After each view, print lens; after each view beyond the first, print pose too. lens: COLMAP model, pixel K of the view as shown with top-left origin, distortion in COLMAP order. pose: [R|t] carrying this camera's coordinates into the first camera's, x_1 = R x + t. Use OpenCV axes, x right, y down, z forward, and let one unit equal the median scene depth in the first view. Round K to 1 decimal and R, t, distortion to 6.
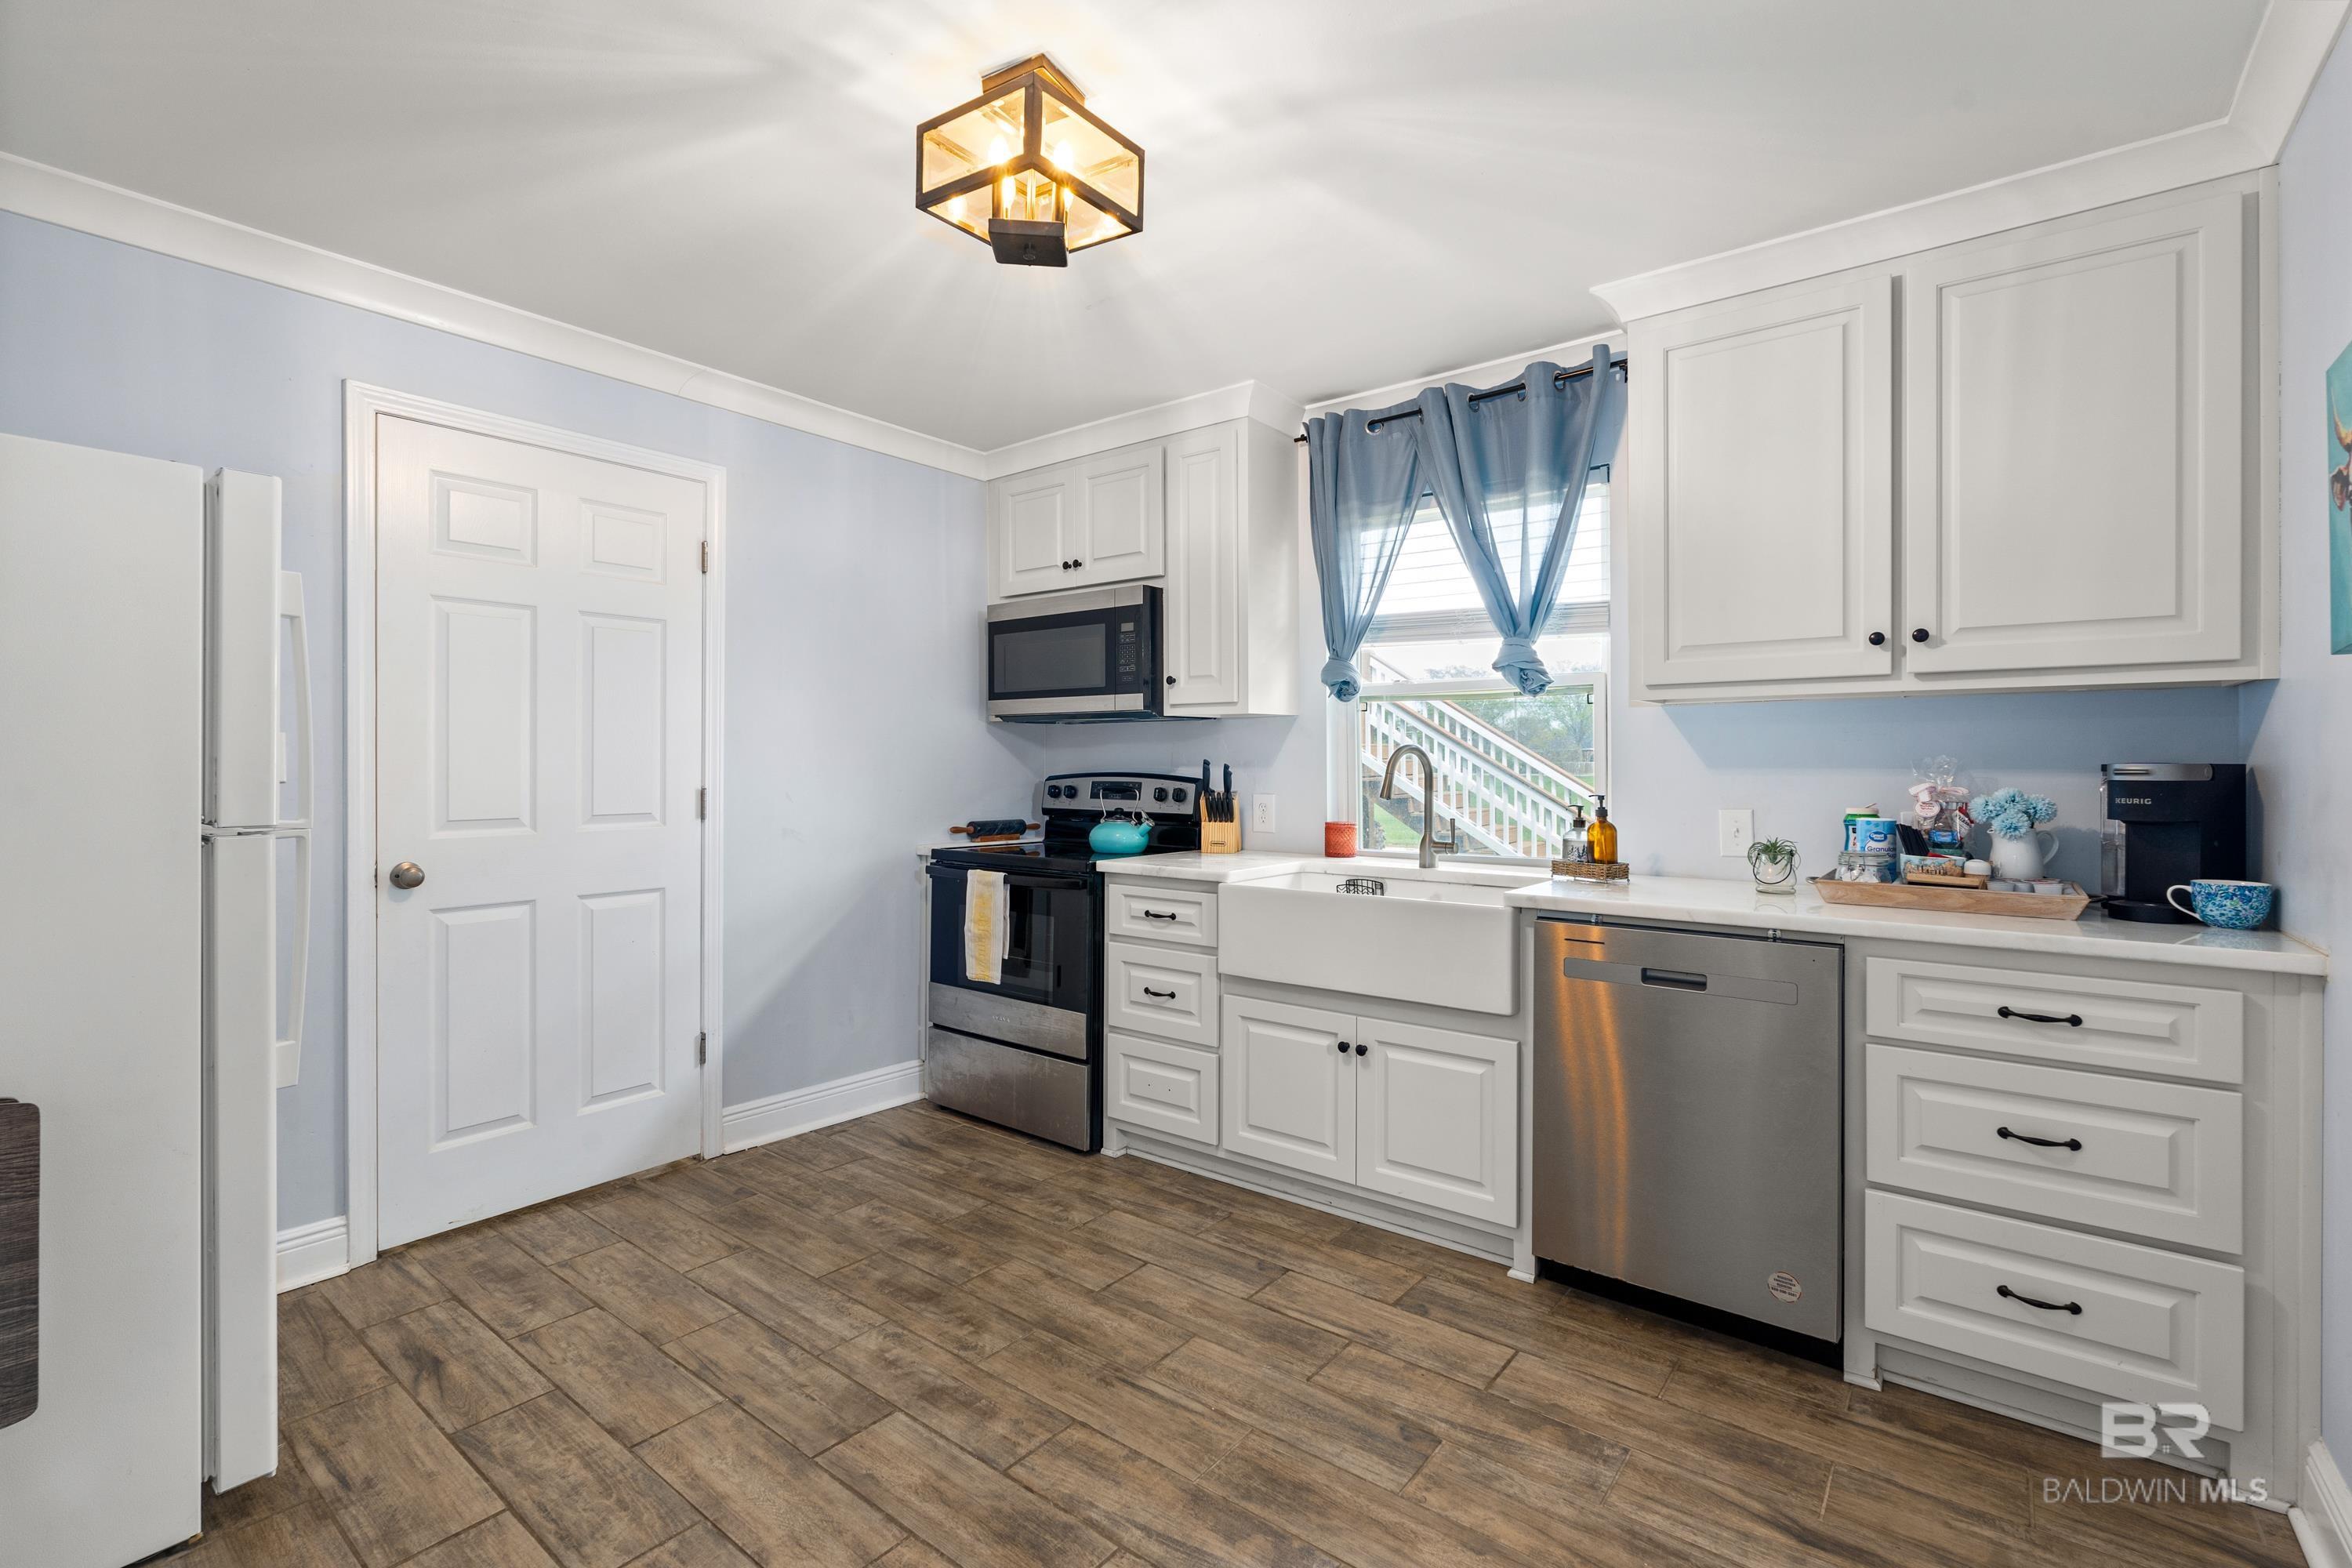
lens RADIAL K [[1055.4, 0, 1173.2], [0, 1055.4, 770.7], [0, 0, 1]] dist [-0.001707, -0.000585]
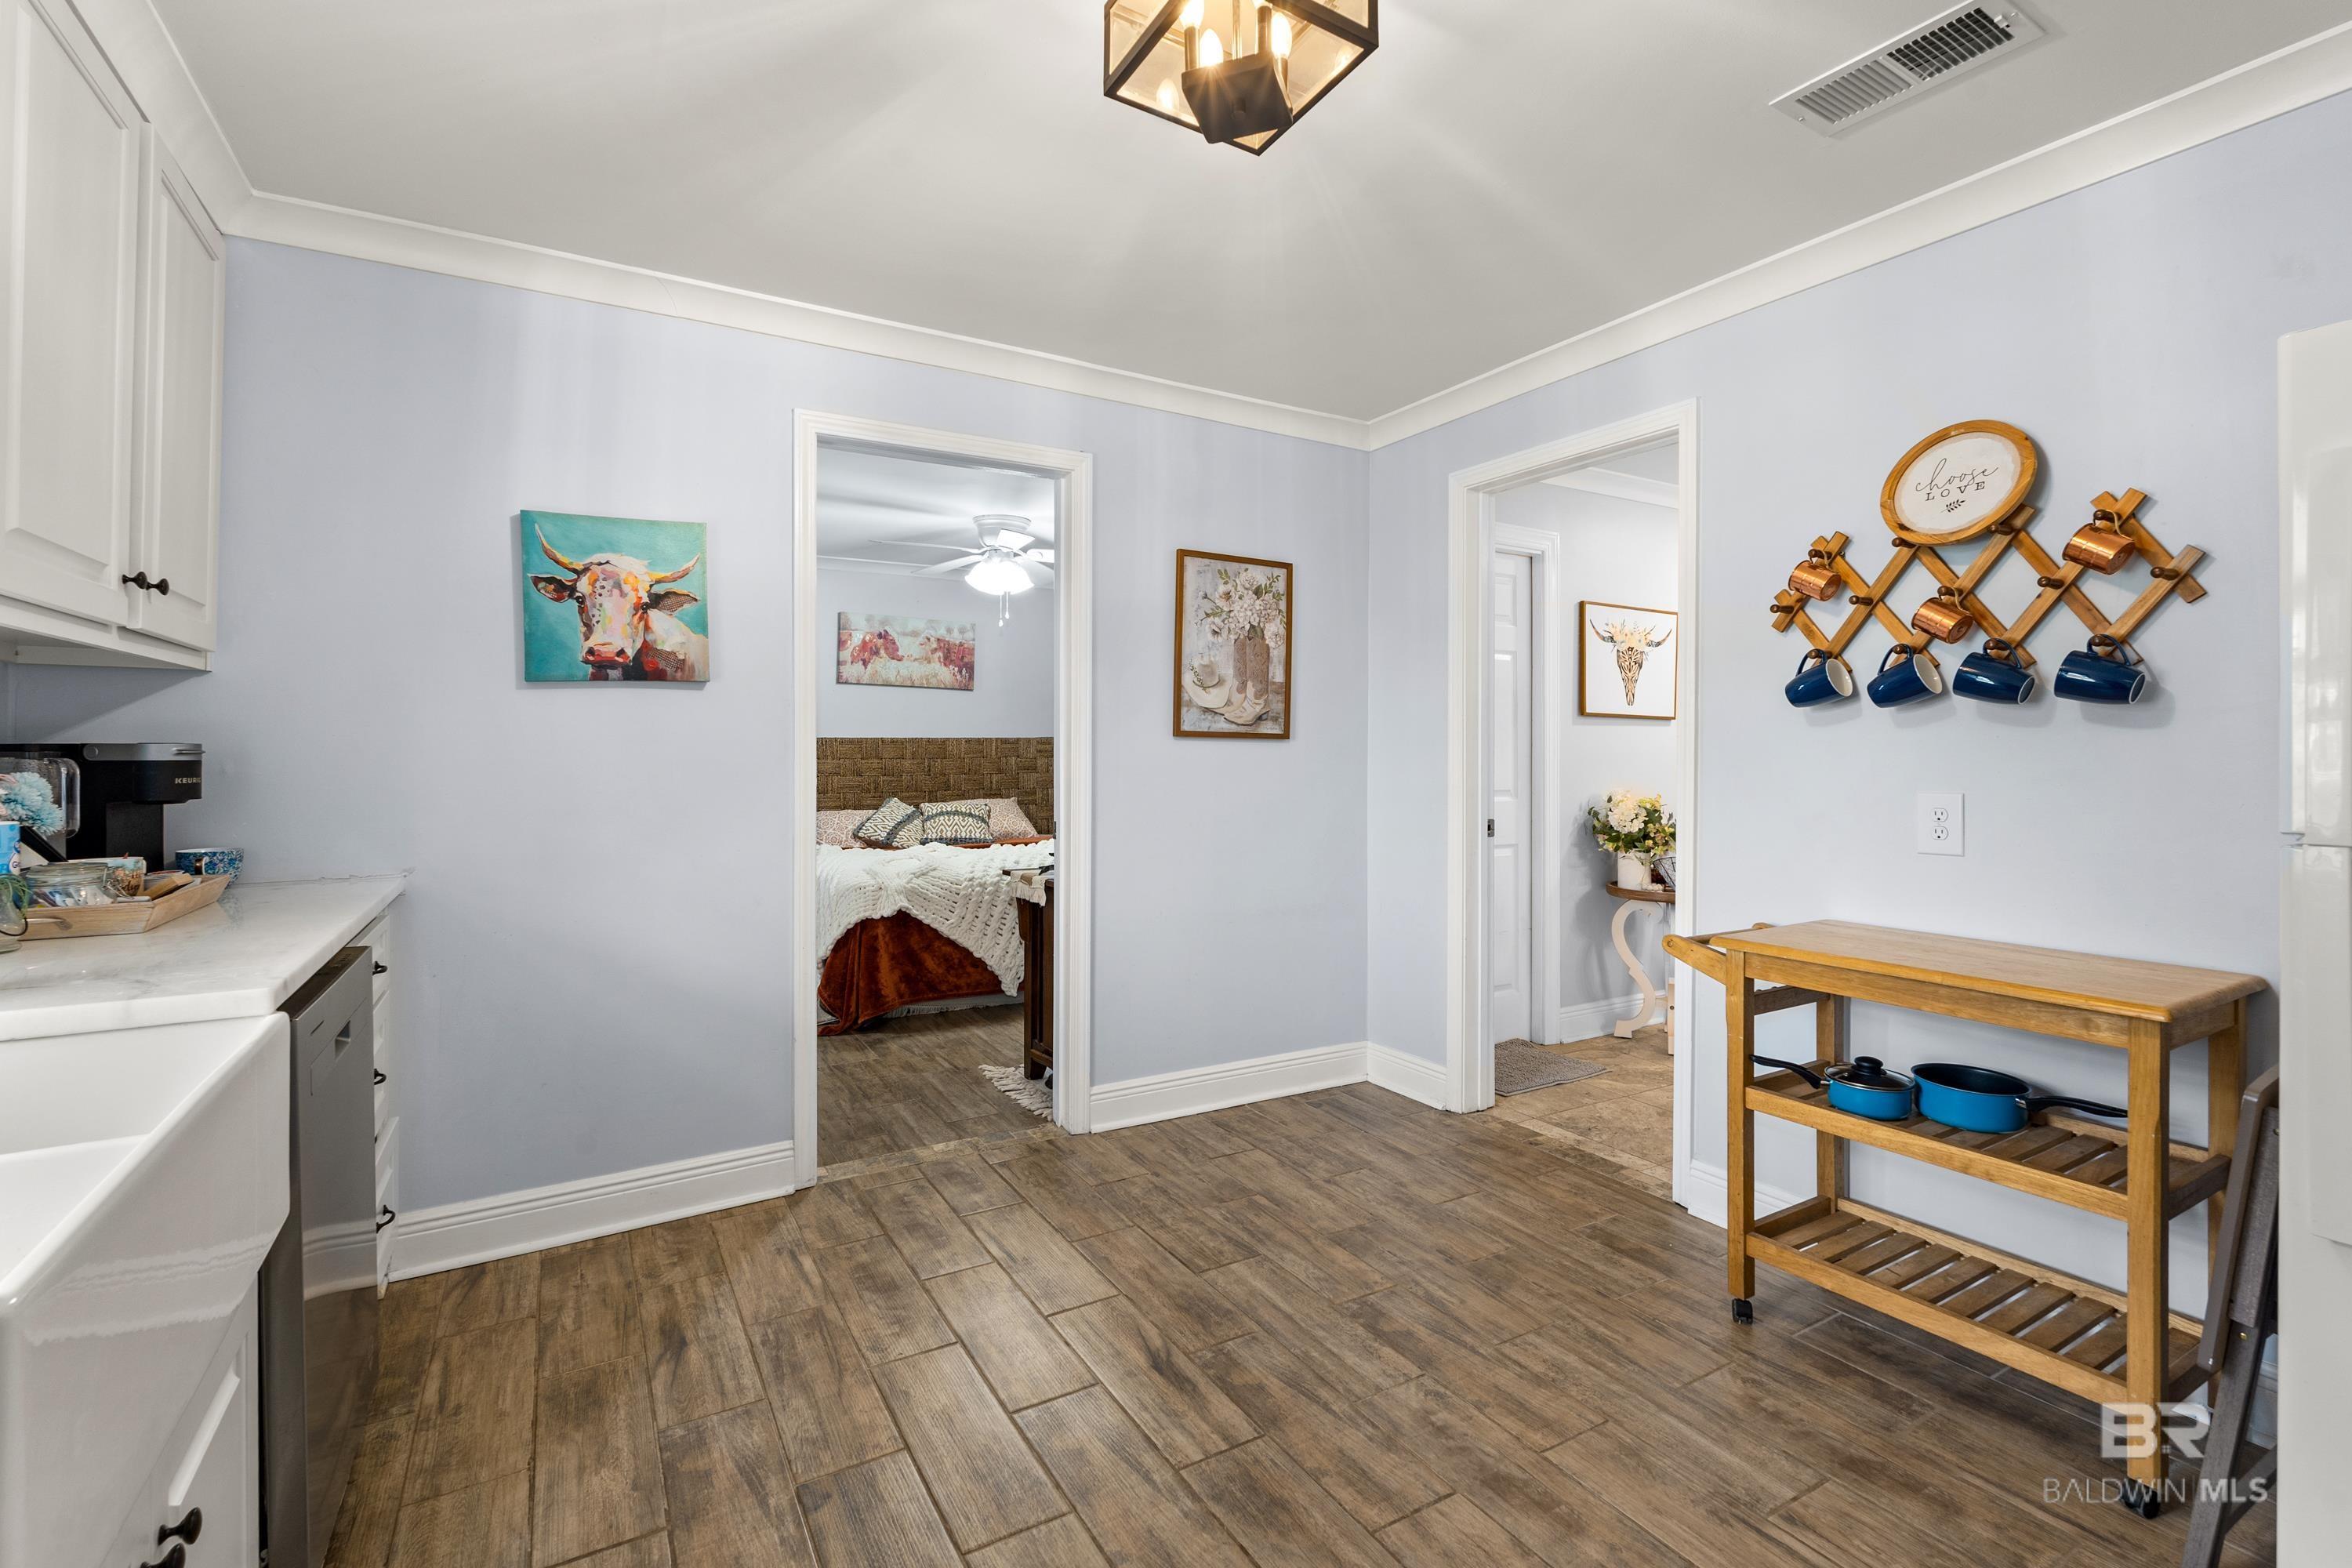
lens RADIAL K [[1055.4, 0, 1179.8], [0, 1055.4, 765.8], [0, 0, 1]] dist [-0.001707, -0.000585]
pose [[-0.931905, -0.007376, 0.362627, -0.381102], [-0.003122, 0.999919, 0.012315, 0.001109], [-0.362688, 0.010344, -0.931853, 1.735570]]
